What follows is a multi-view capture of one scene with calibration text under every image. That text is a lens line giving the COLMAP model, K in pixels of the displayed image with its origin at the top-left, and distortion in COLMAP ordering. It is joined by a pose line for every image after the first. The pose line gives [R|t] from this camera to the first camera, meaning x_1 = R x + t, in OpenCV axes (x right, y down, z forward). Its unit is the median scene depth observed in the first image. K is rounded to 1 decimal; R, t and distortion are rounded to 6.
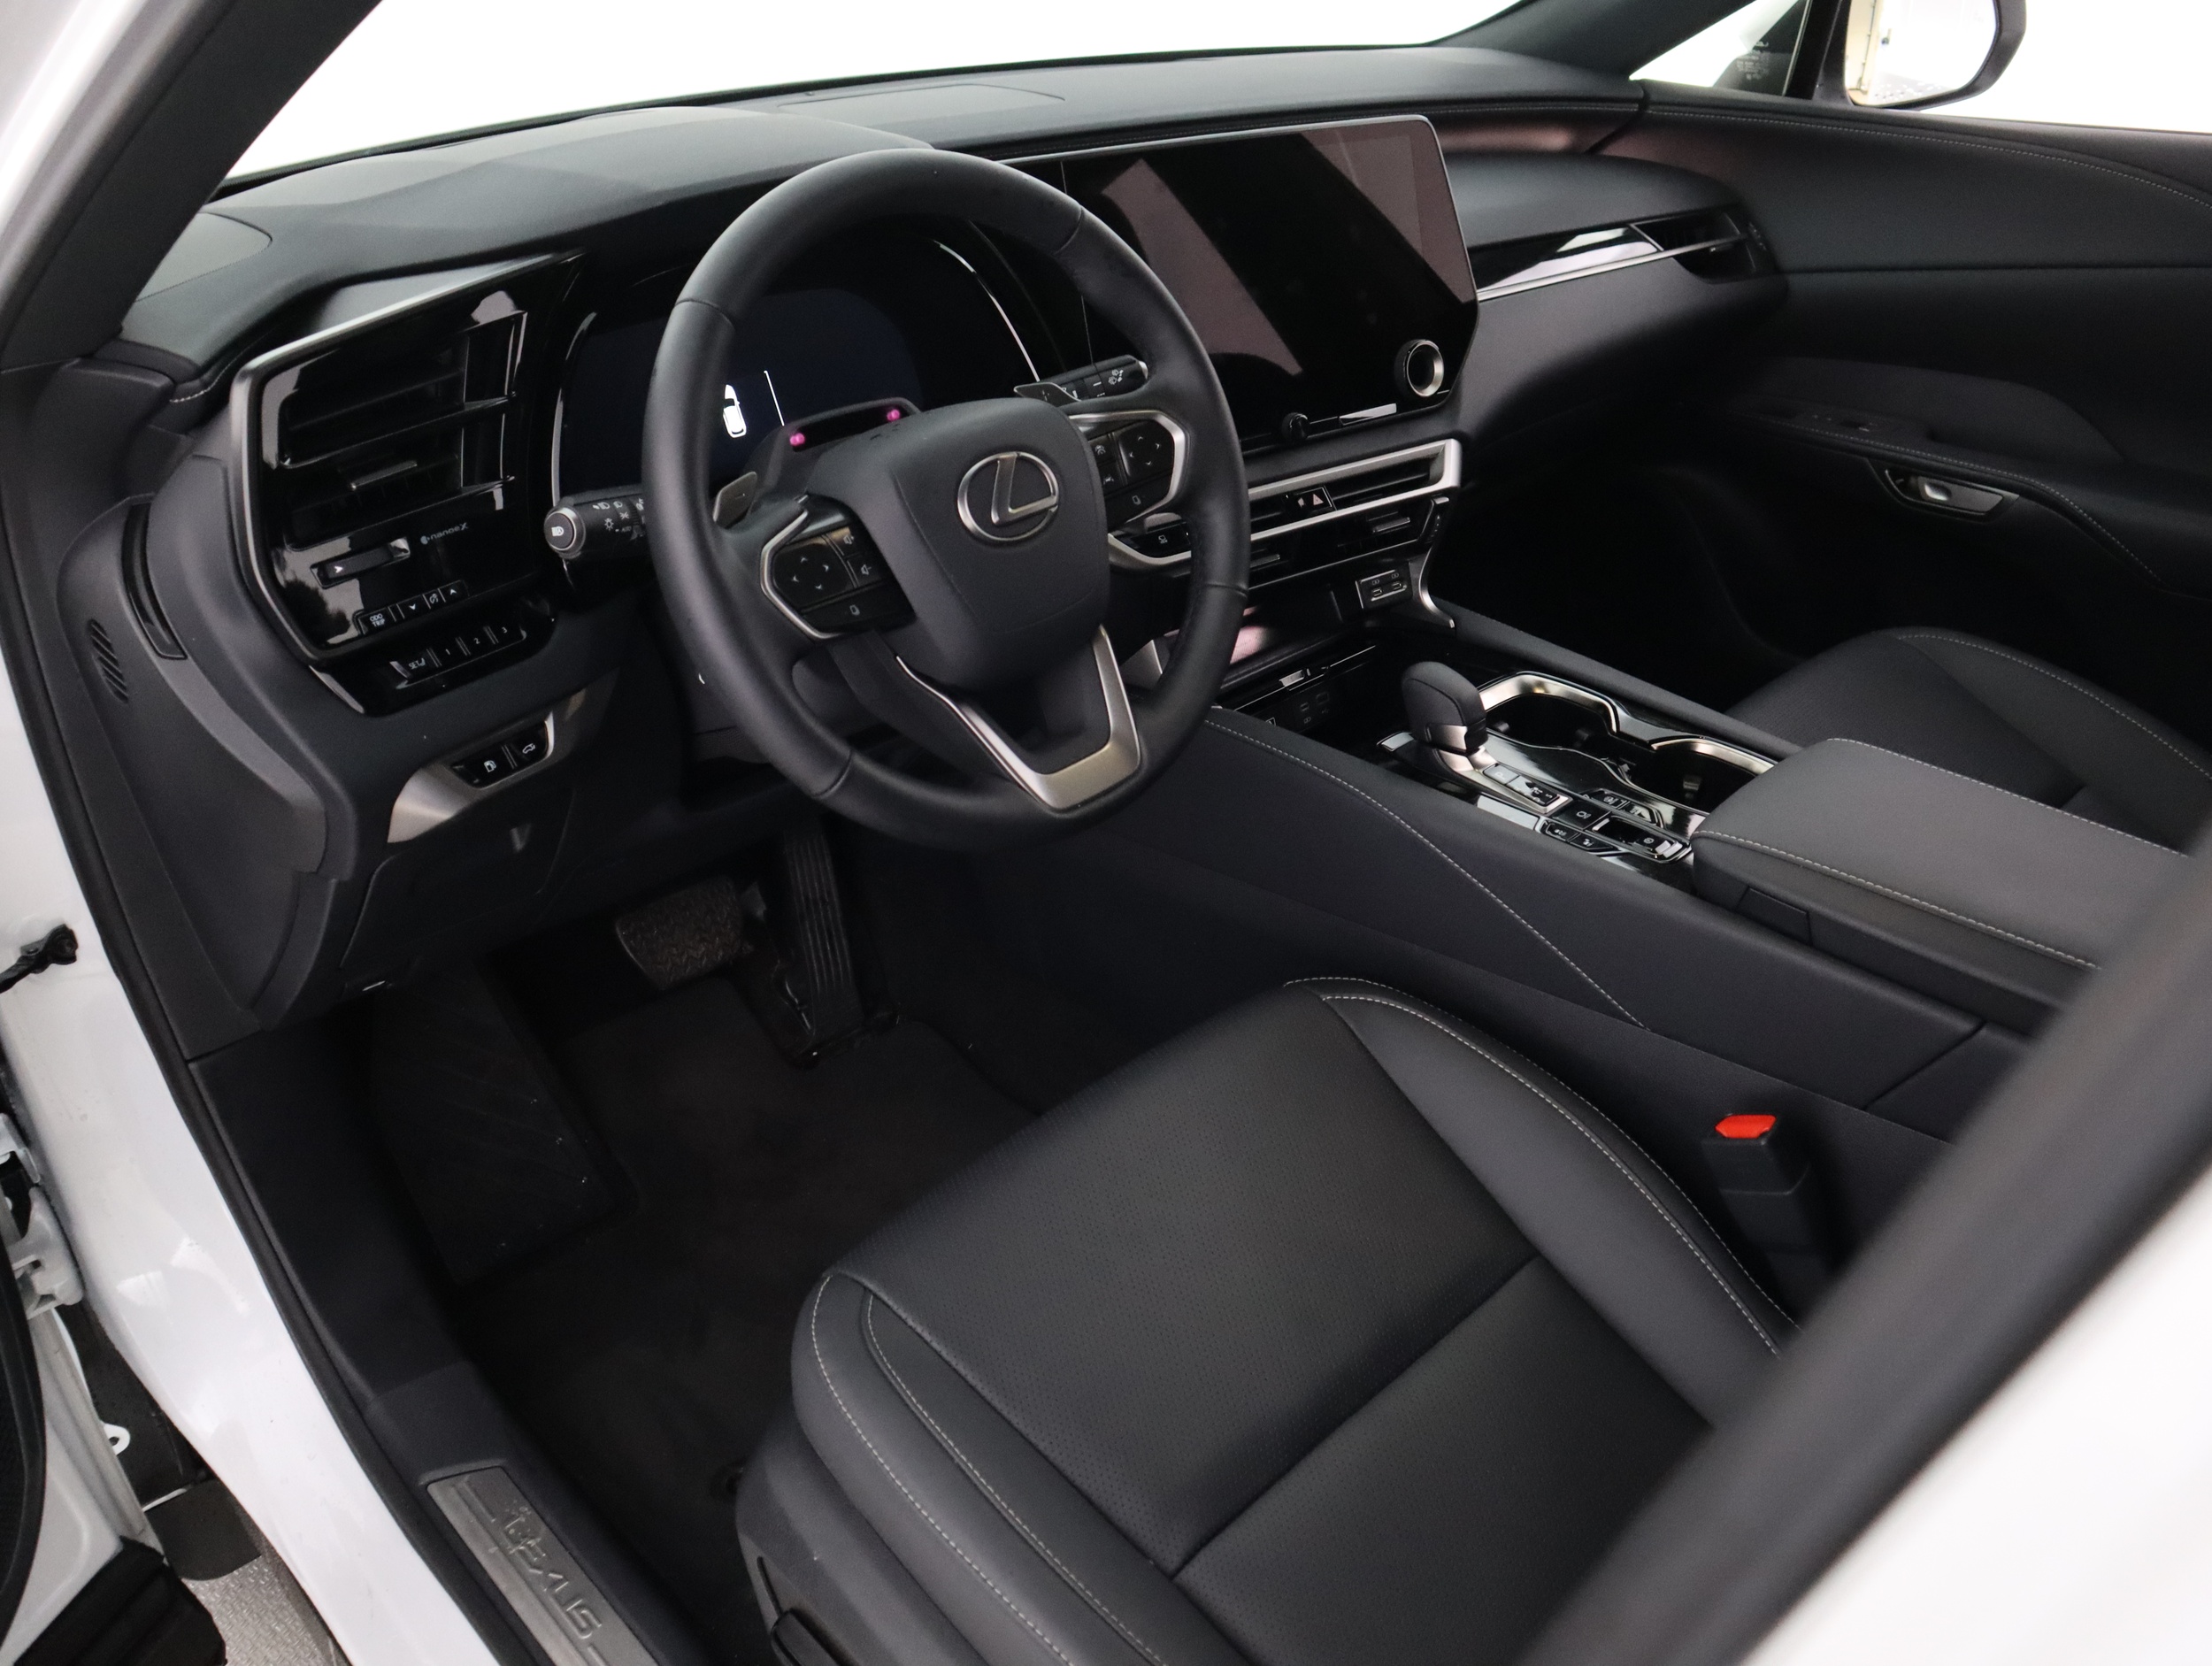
lens RADIAL K [[1688.8, 0, 1106.0], [0, 1688.8, 833.0], [0, 0, 1]] dist [-0.111269, 0.067989]
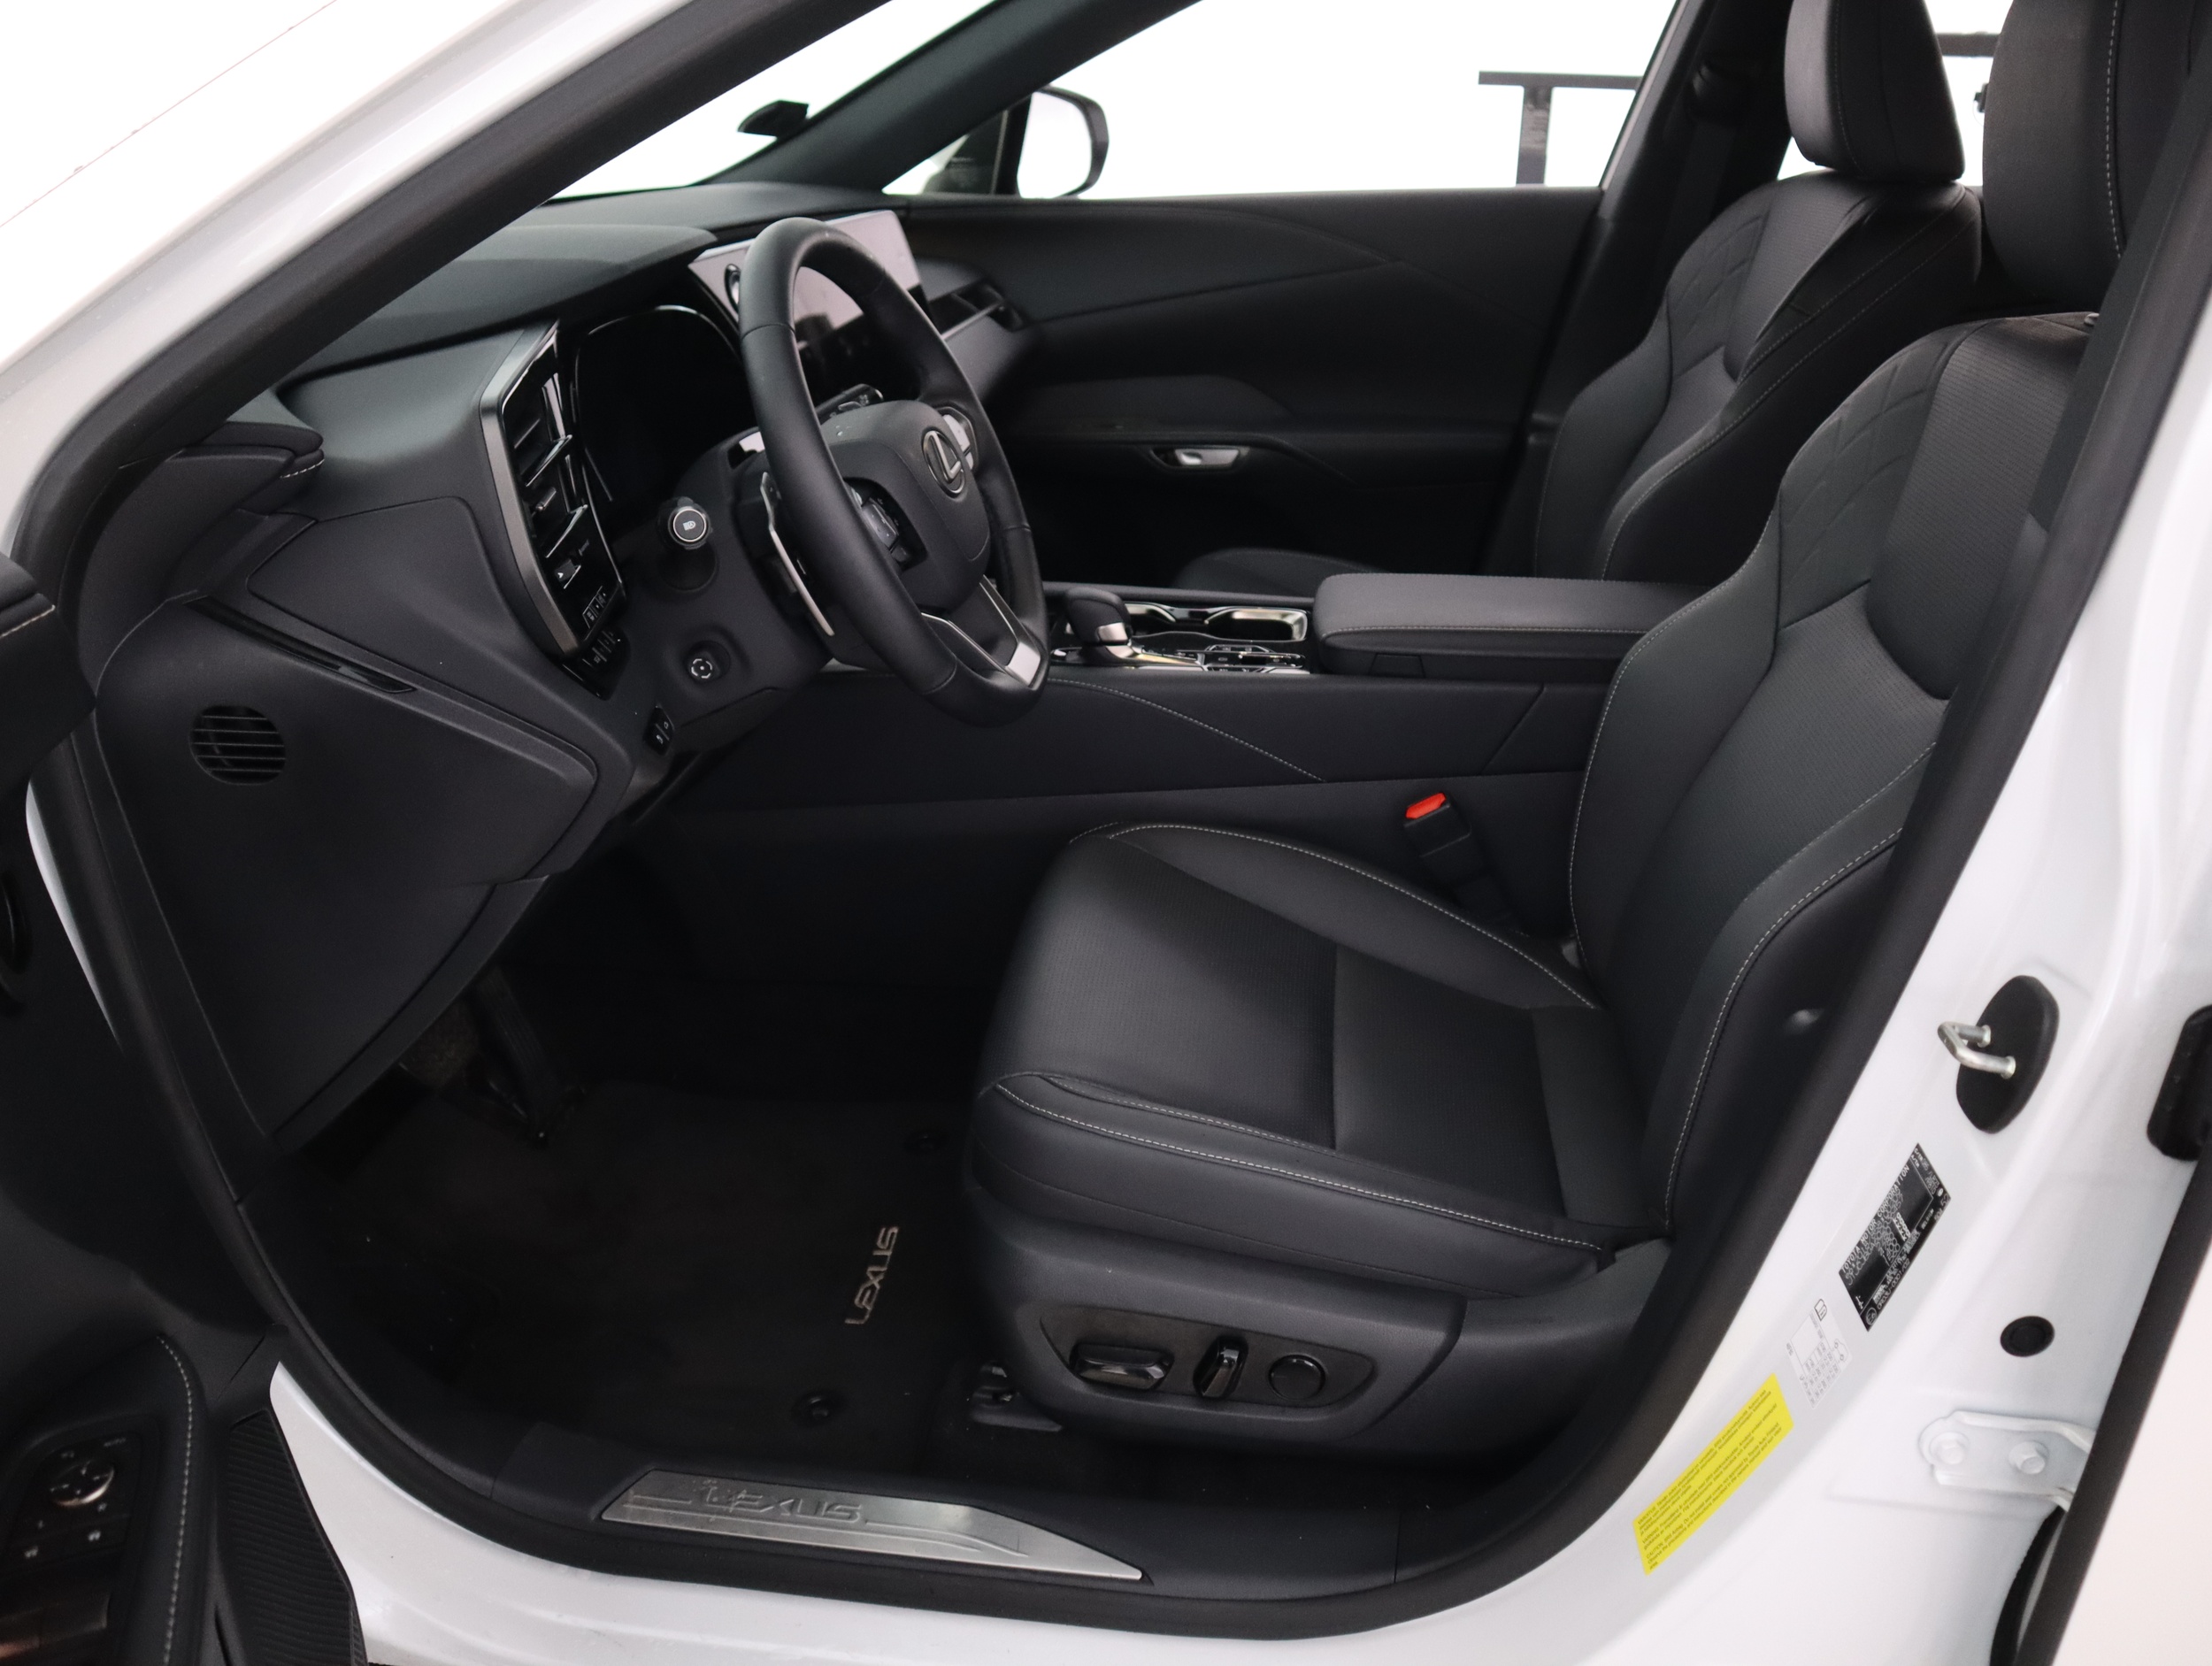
lens RADIAL K [[1688.8, 0, 1106.0], [0, 1688.8, 833.0], [0, 0, 1]] dist [-0.111269, 0.067989]
pose [[0.785991, -0.266924, 0.557647, -0.605547], [0.320598, 0.947214, 0.001519, 0.091343], [-0.528617, 0.177587, 0.830077, -0.090311]]
